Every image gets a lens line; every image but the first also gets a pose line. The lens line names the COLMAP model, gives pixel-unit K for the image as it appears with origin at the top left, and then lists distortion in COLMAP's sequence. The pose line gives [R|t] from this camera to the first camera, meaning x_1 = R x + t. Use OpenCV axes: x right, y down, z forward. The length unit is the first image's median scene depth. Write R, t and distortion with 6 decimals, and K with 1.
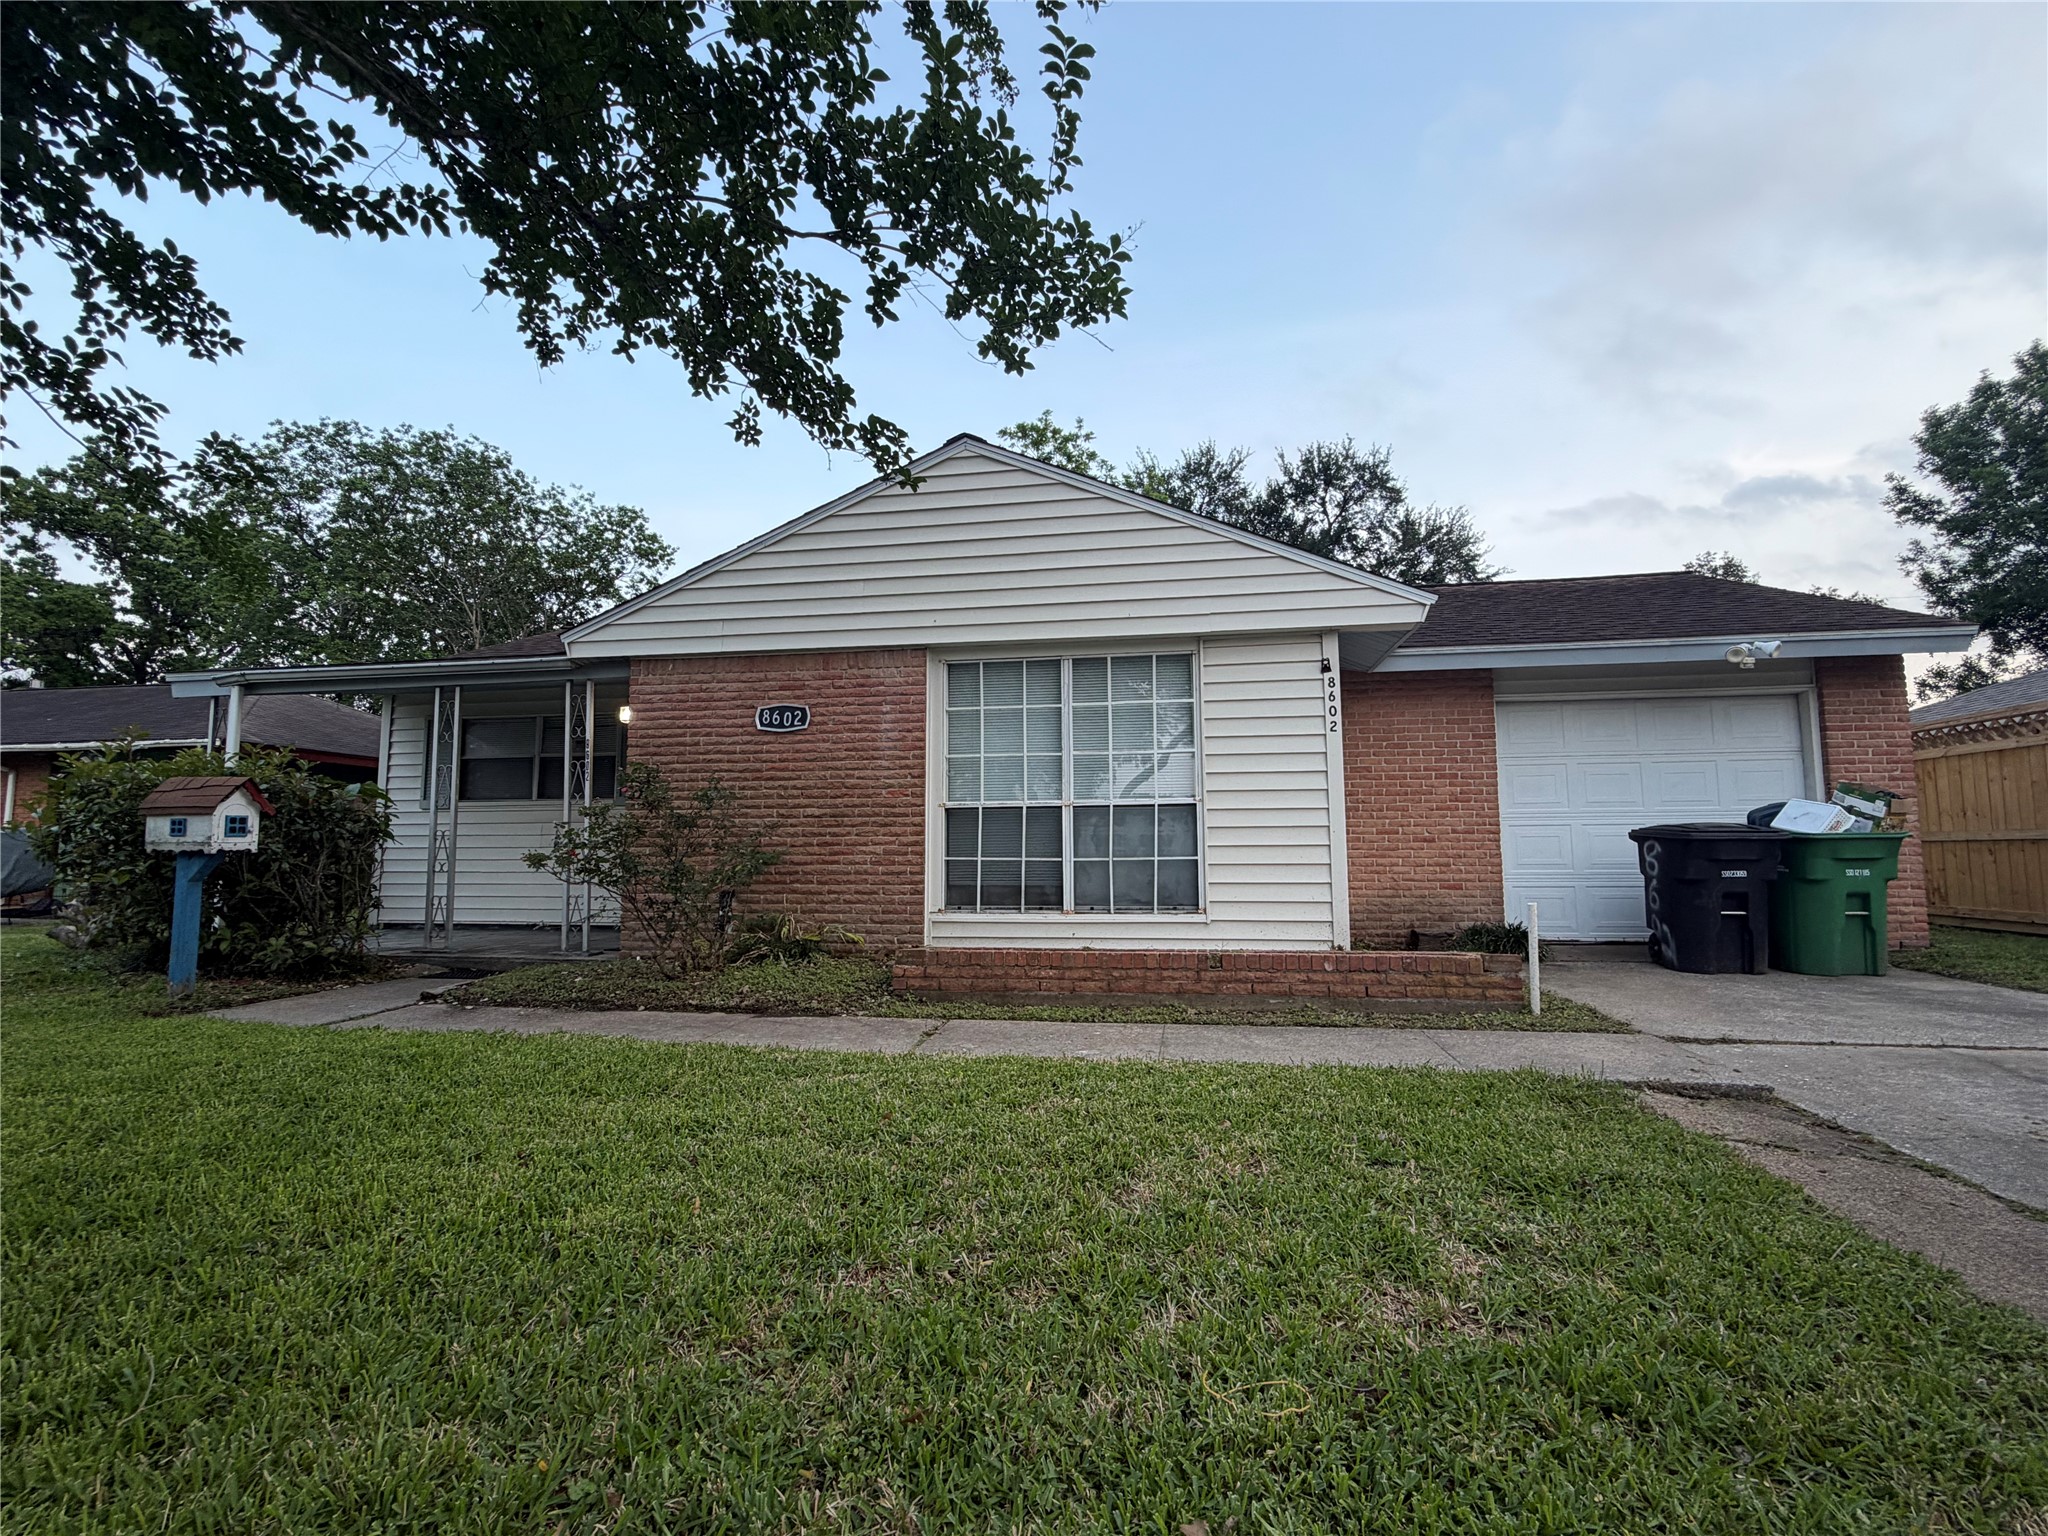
lens RADIAL K [[907.4, 0, 1028.3], [0, 907.4, 773.8], [0, 0, 1]] dist [-0.001228, -0.000516]
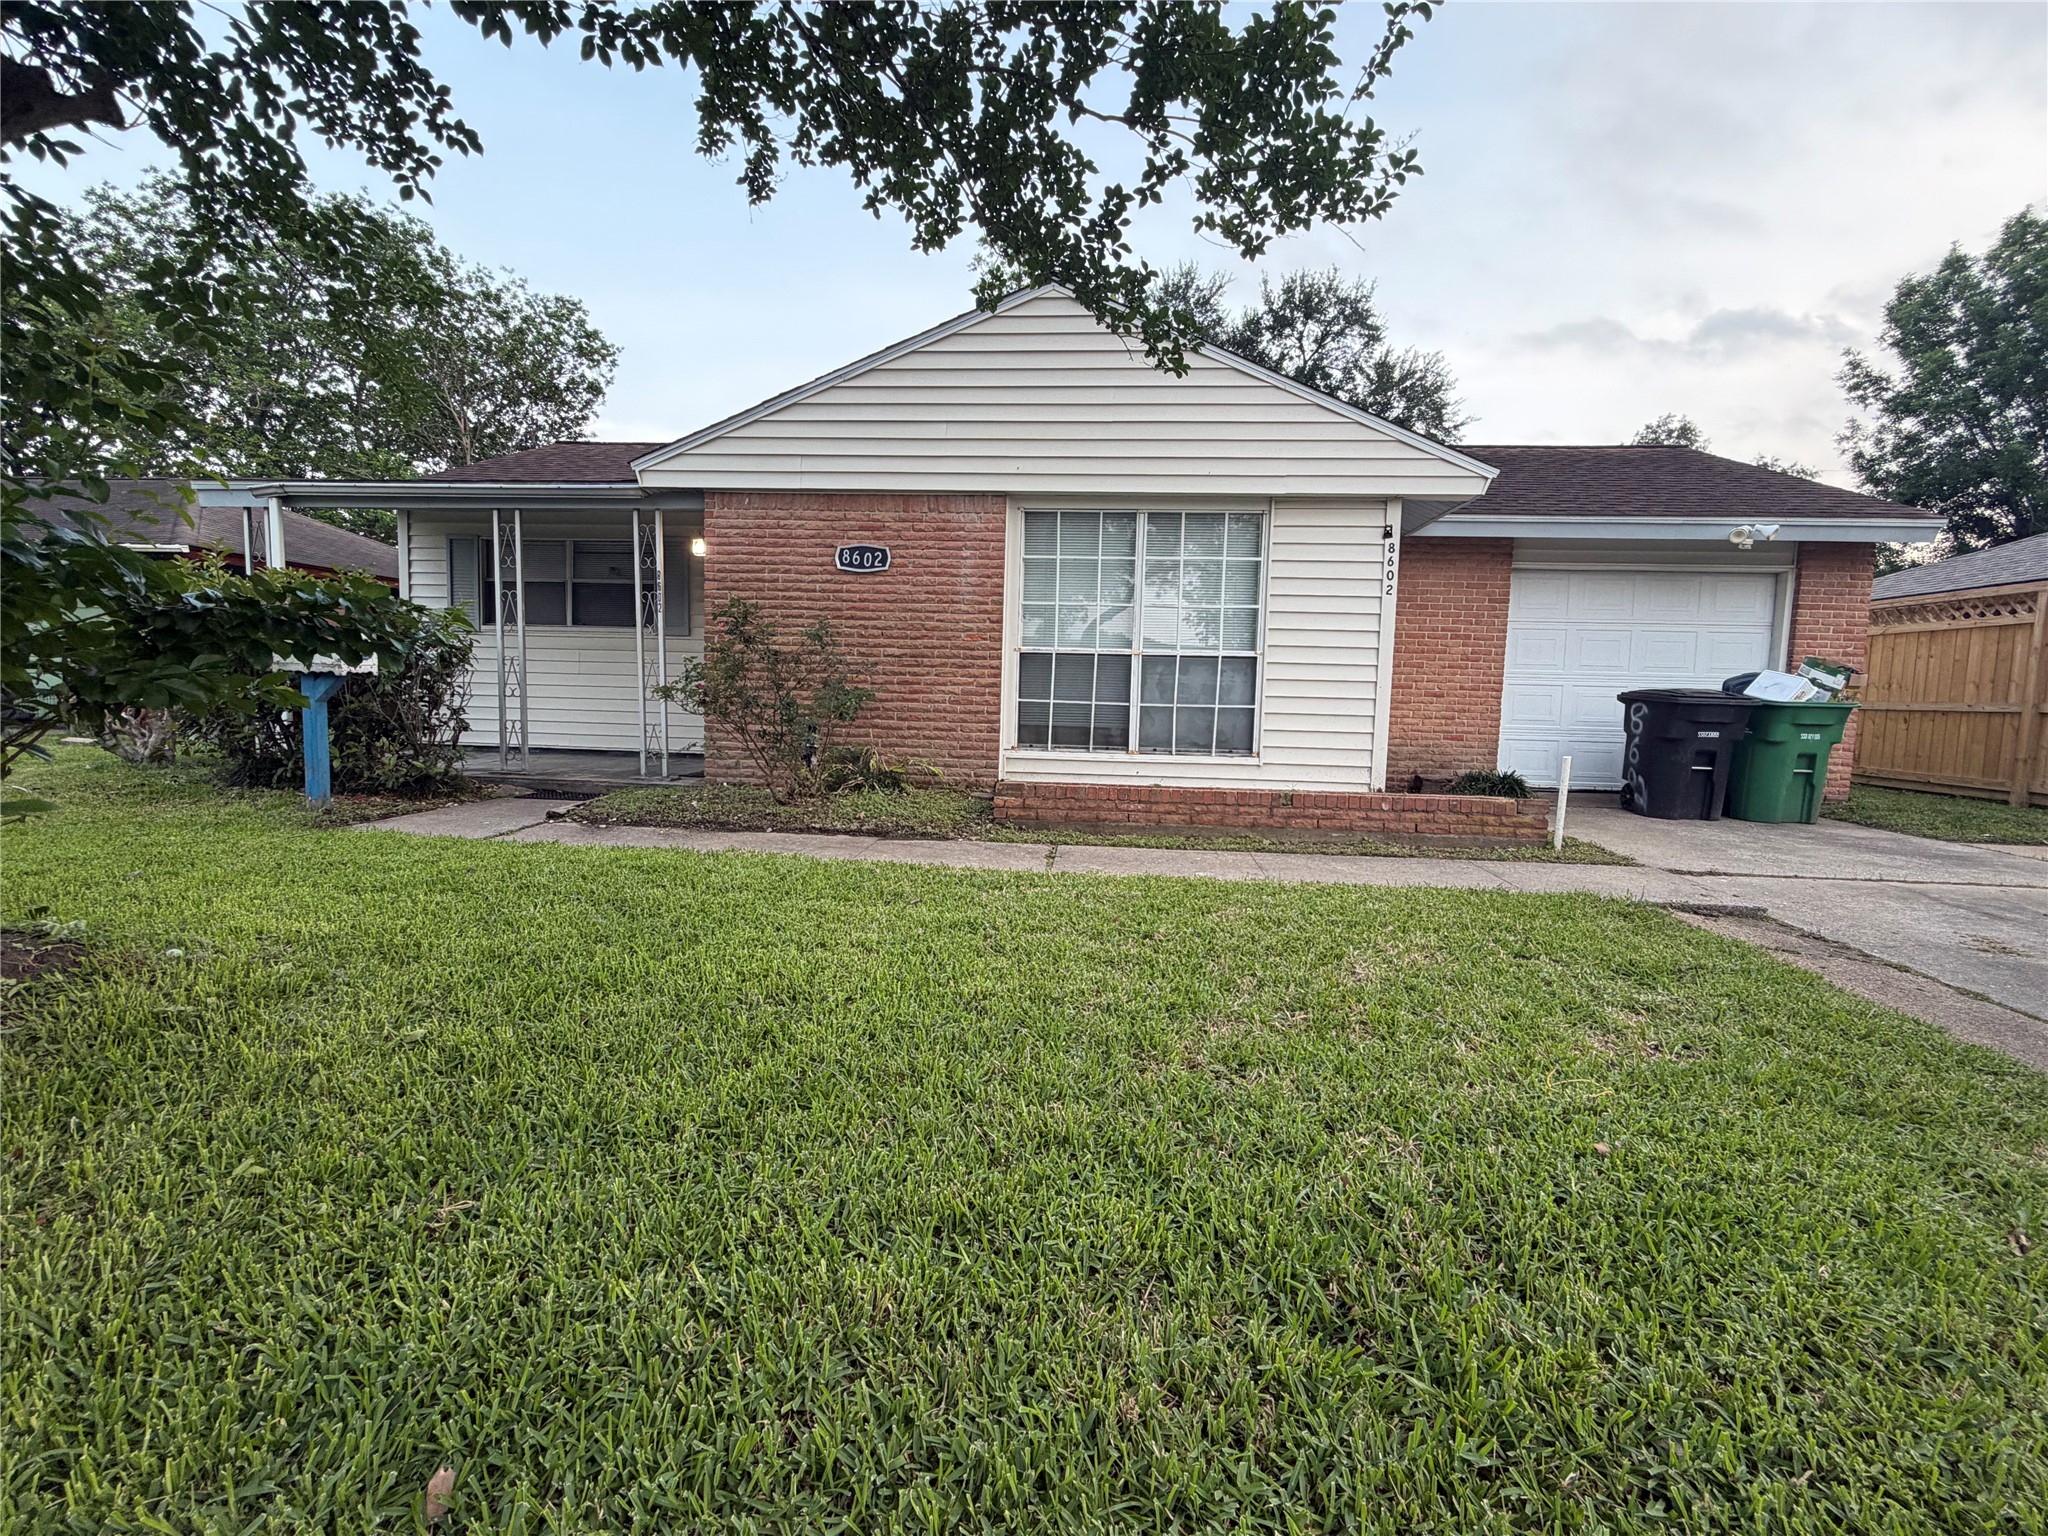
lens RADIAL K [[907.4, 0, 1025.4], [0, 907.4, 773.0], [0, 0, 1]] dist [-0.001228, -0.000516]
pose [[0.996618, 0.024368, 0.078473, -0.170466], [-0.038038, 0.983342, 0.177738, -0.012631], [-0.072835, -0.180122, 0.980944, -0.068723]]
